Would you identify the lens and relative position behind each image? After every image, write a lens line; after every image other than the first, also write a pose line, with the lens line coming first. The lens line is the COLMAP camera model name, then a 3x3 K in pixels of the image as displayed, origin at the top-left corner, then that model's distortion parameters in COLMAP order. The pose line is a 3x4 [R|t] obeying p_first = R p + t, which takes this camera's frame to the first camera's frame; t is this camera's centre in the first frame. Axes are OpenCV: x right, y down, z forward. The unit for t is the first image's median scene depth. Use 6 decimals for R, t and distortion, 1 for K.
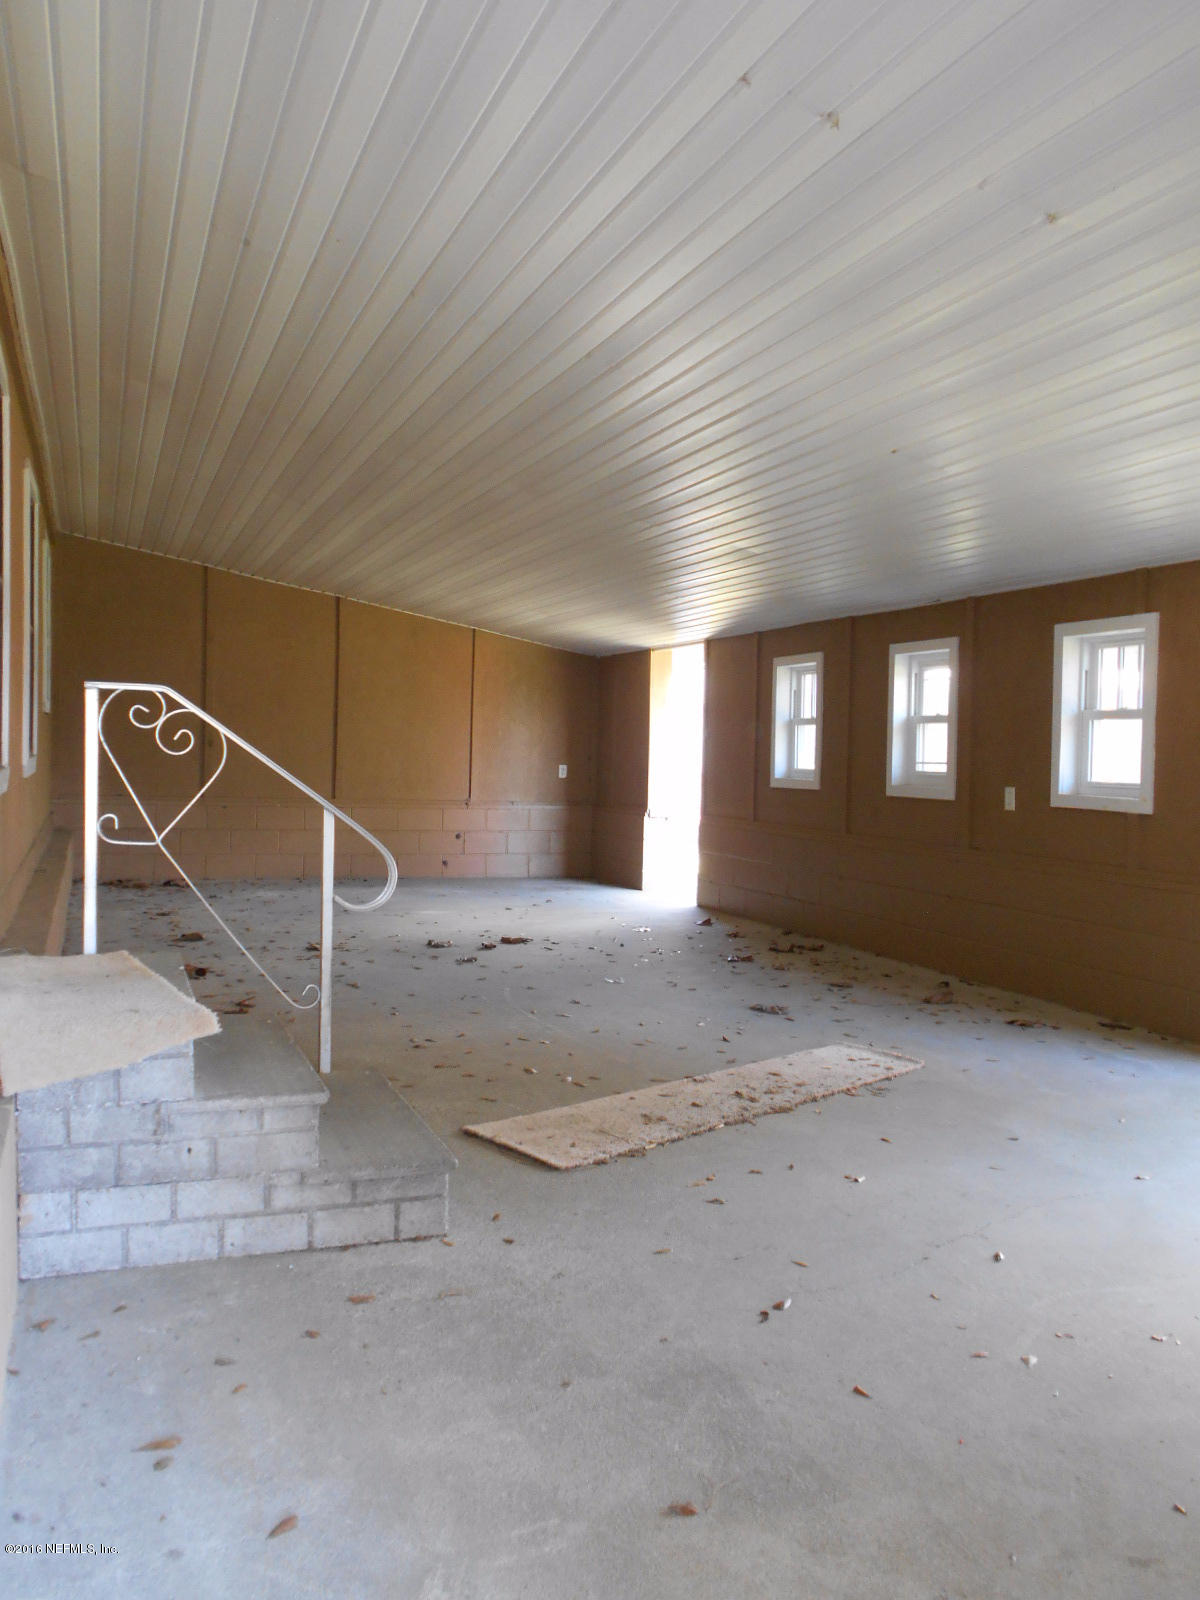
lens RADIAL K [[1228.5, 0, 600.0], [0, 1228.5, 800.0], [0, 0, 1]] dist [0.003841, 0.010796]
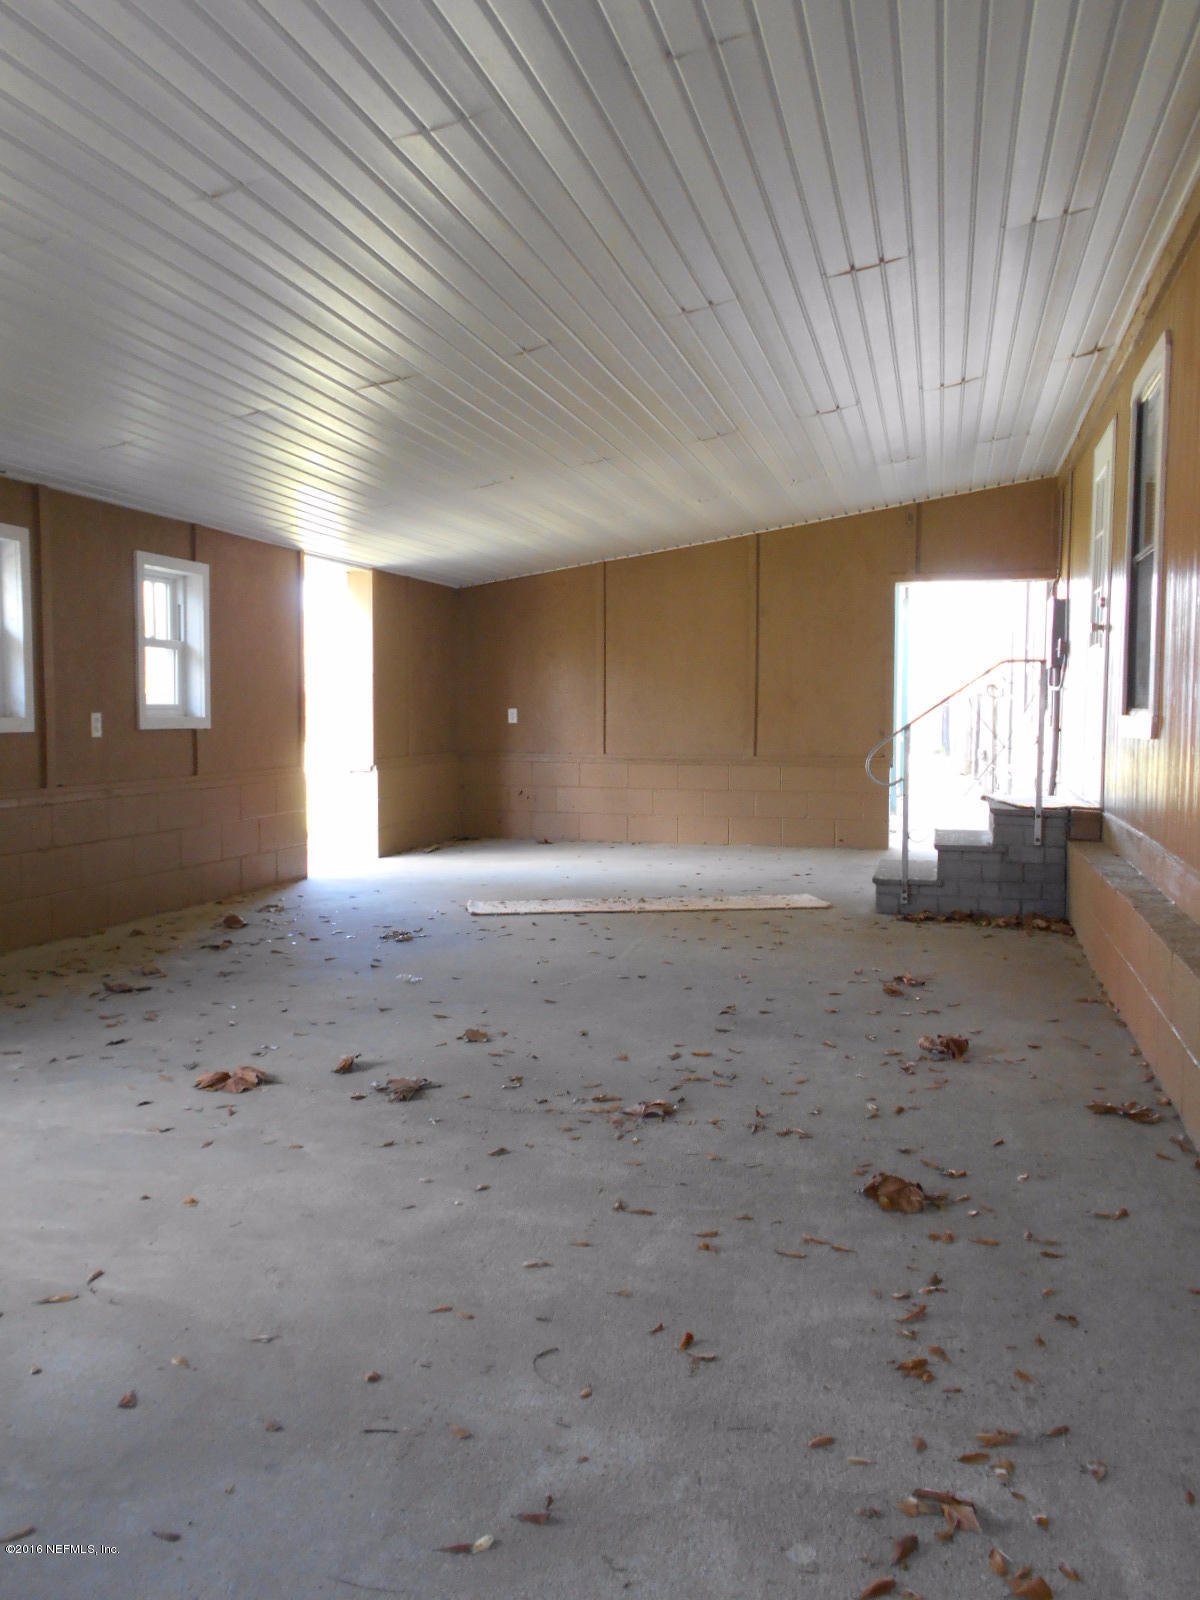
lens RADIAL K [[1228.5, 0, 600.0], [0, 1228.5, 800.0], [0, 0, 1]] dist [0.003841, 0.010796]
pose [[-0.791836, -0.086329, 0.604601, -0.576209], [-0.012488, 0.992041, 0.125294, -0.070680], [-0.610606, 0.091662, -0.786612, 1.605435]]
